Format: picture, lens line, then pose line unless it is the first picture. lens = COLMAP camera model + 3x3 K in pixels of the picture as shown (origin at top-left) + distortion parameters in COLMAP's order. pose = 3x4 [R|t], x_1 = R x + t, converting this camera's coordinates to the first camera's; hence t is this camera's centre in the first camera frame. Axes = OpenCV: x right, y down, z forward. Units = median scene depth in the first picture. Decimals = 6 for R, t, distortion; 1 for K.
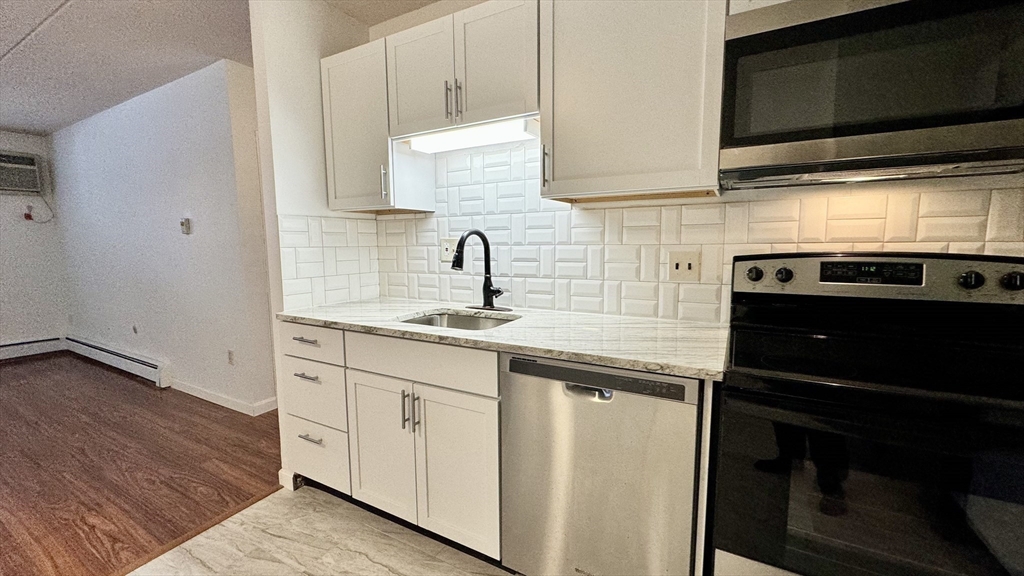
lens RADIAL K [[408.4, 0, 517.0], [0, 408.4, 286.8], [0, 0, 1]] dist [-0.001010, 0.000897]
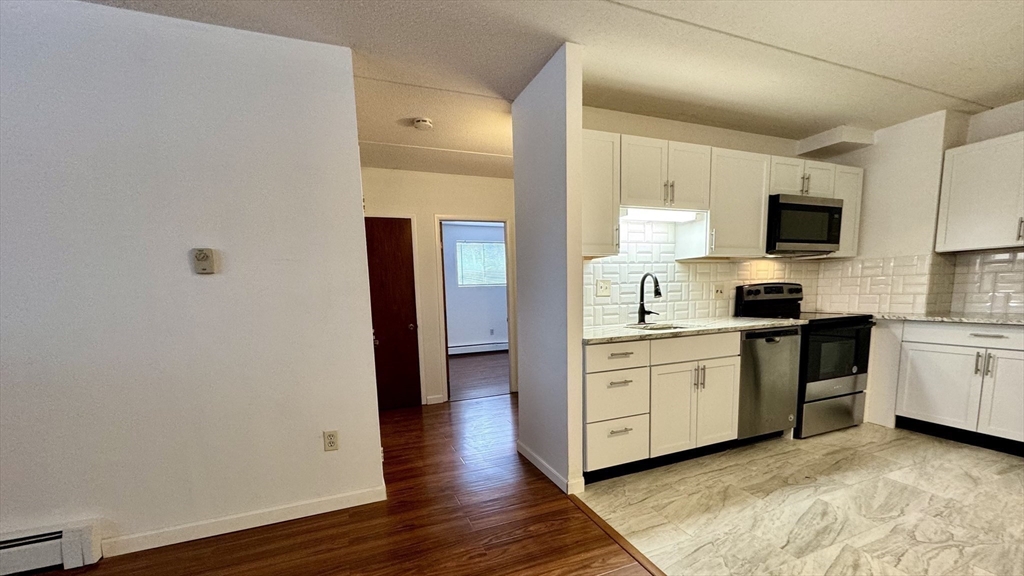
lens RADIAL K [[408.4, 0, 479.8], [0, 408.4, 349.7], [0, 0, 1]] dist [-0.001010, 0.000897]
pose [[0.636885, -0.114511, 0.762407, -1.803385], [0.111001, 0.992224, 0.056303, -0.006195], [-0.762926, 0.048769, 0.644643, 0.510329]]
